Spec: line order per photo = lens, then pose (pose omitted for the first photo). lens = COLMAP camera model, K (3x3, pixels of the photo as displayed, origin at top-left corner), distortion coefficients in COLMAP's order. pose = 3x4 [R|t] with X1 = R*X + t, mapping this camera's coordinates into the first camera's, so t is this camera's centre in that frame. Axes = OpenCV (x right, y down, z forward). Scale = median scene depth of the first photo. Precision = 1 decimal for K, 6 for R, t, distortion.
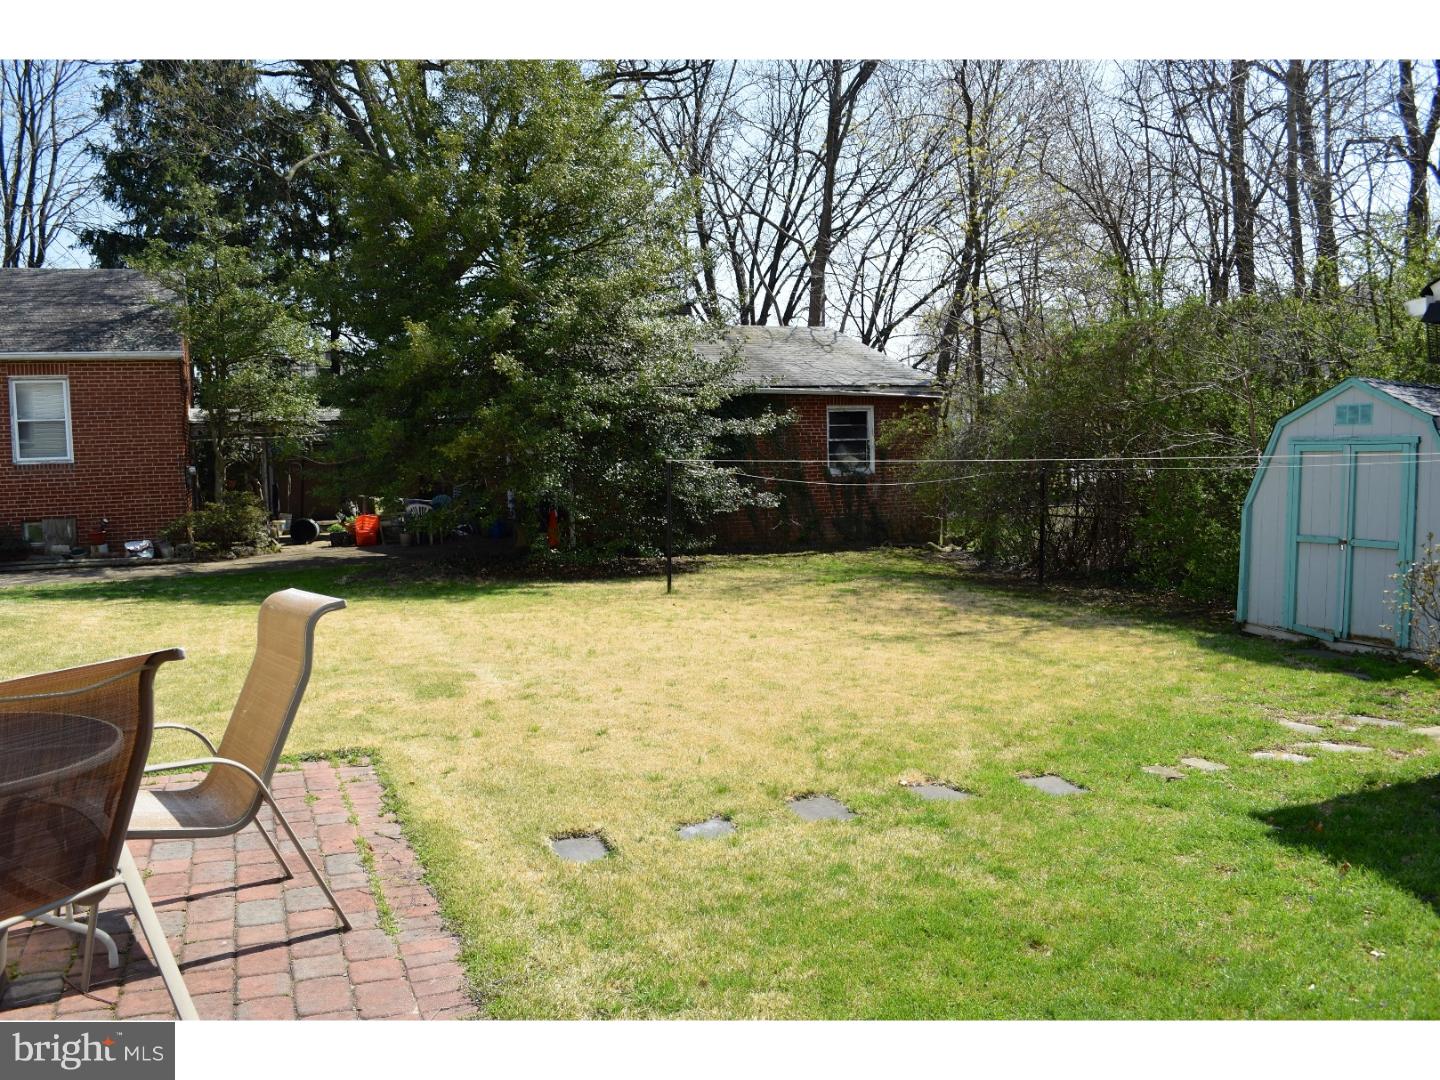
lens RADIAL K [[1126.4, 0, 713.9], [0, 1126.4, 540.3], [0, 0, 1]] dist [-0.087475, 0.004153]
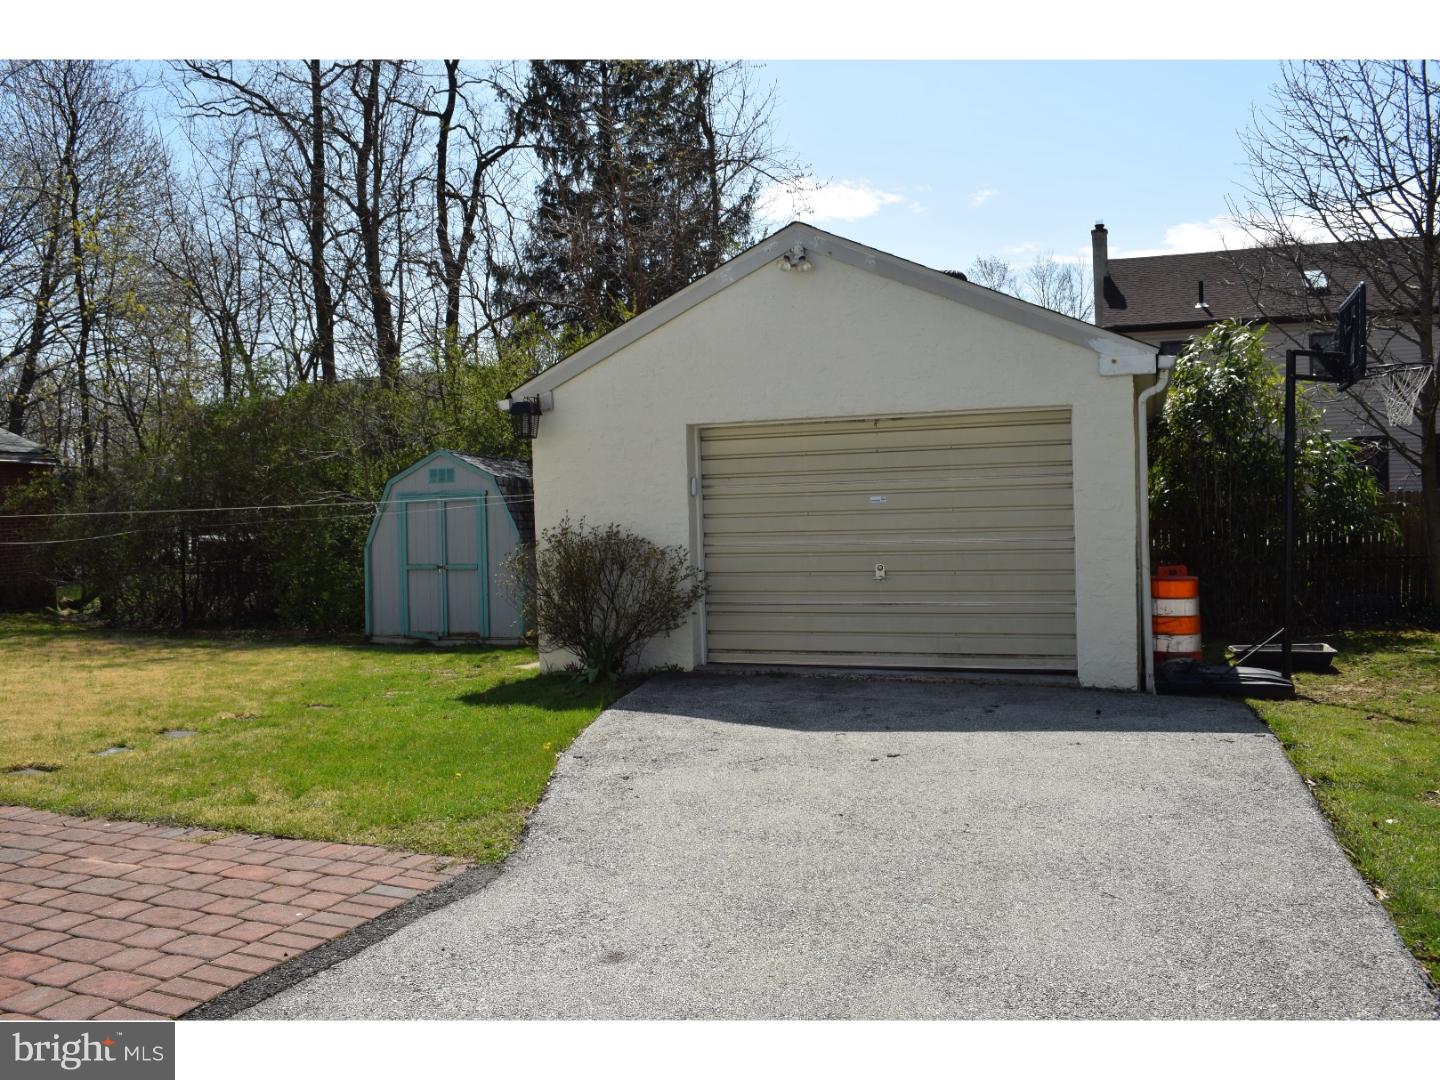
lens RADIAL K [[1126.4, 0, 719.6], [0, 1126.4, 539.1], [0, 0, 1]] dist [-0.087475, 0.004153]
pose [[0.683167, -0.023370, 0.729888, -0.211680], [0.074296, 0.996526, -0.037633, 0.044330], [-0.726473, 0.079937, 0.682530, -0.222821]]
